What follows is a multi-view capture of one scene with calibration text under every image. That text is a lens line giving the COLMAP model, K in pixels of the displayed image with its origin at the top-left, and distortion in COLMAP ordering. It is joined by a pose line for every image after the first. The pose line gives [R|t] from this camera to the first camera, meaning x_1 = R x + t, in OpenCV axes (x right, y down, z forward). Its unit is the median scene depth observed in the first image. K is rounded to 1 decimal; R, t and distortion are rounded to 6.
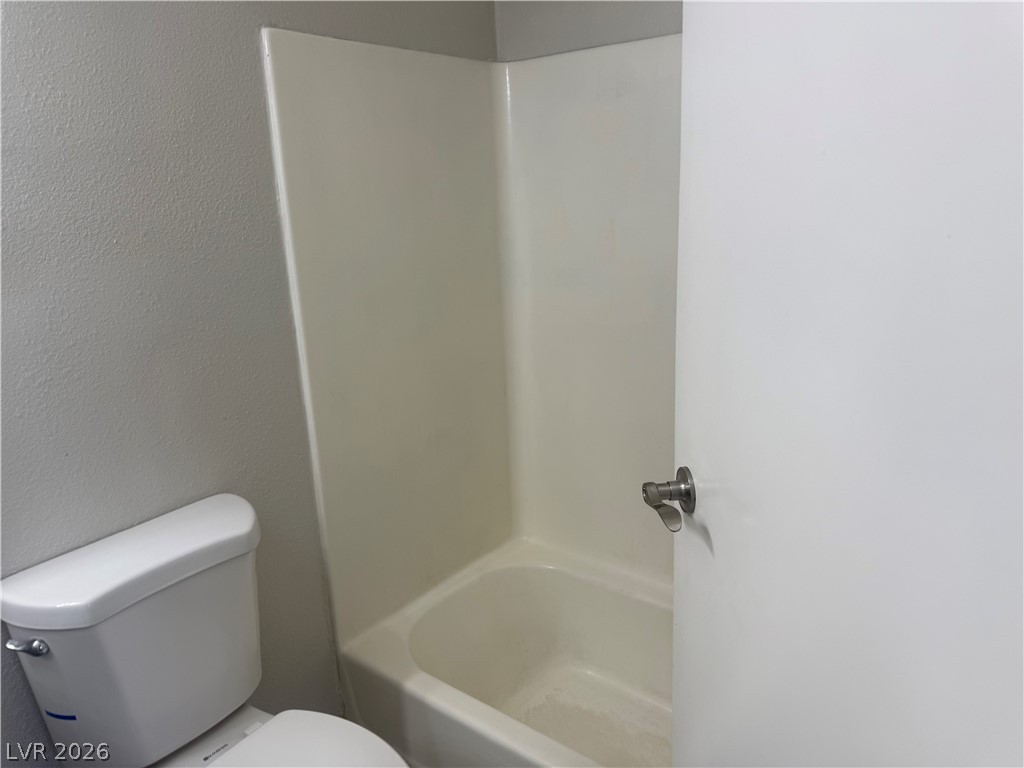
lens RADIAL K [[726.1, 0, 494.1], [0, 726.1, 388.2], [0, 0, 1]] dist [0.048090, -0.077070]
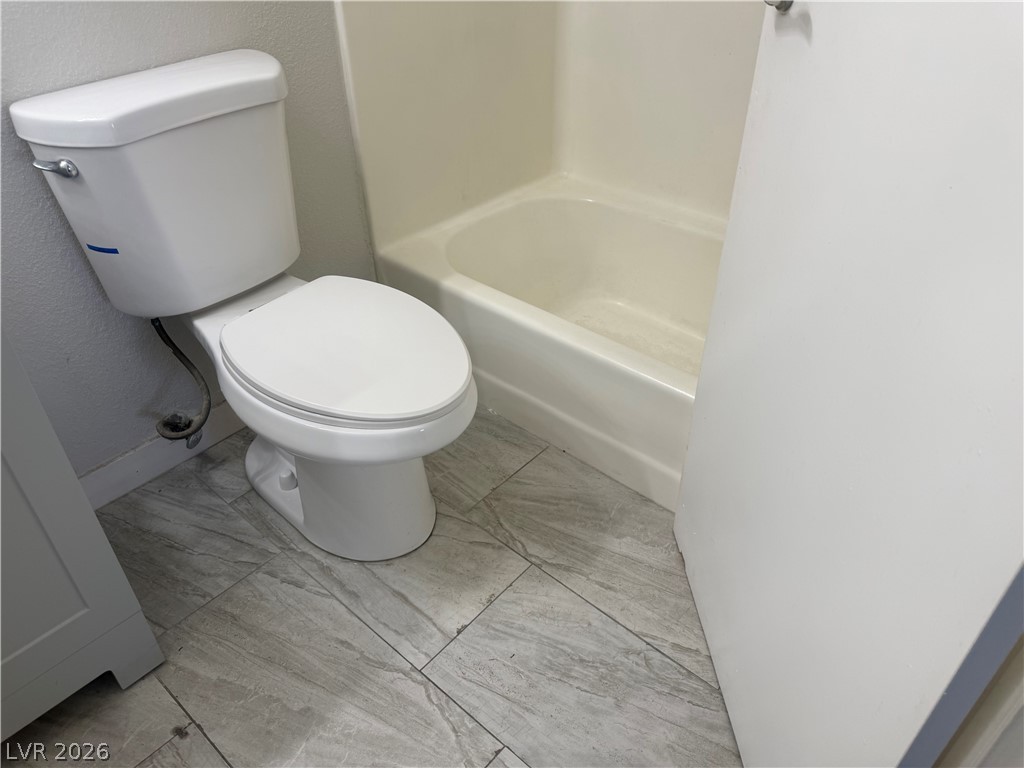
lens RADIAL K [[726.1, 0, 499.4], [0, 726.1, 398.6], [0, 0, 1]] dist [0.048090, -0.077070]
pose [[0.998494, 0.052164, -0.016964, -0.020562], [-0.041253, 0.917953, 0.394538, 0.187872], [0.036153, -0.393244, 0.918723, 0.016609]]
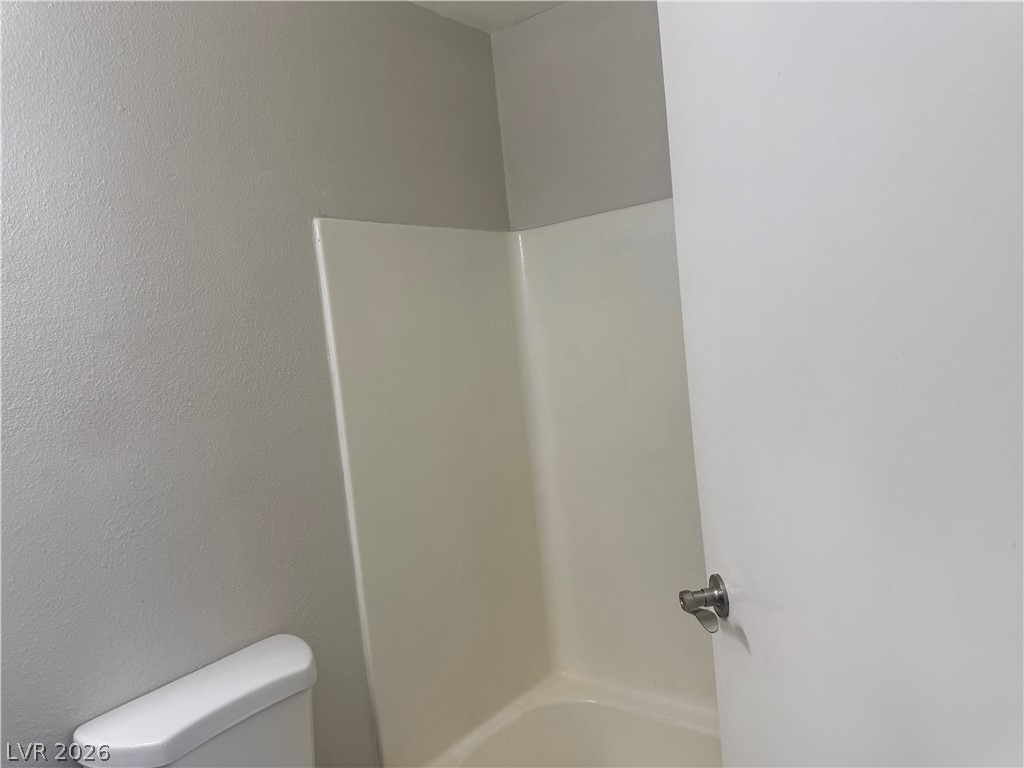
lens RADIAL K [[726.1, 0, 497.7], [0, 726.1, 394.1], [0, 0, 1]] dist [0.048090, -0.077070]
pose [[0.998246, -0.058669, -0.007946, -0.030231], [0.056222, 0.981445, -0.183314, 0.016604], [0.018553, 0.182546, 0.983022, -0.100463]]
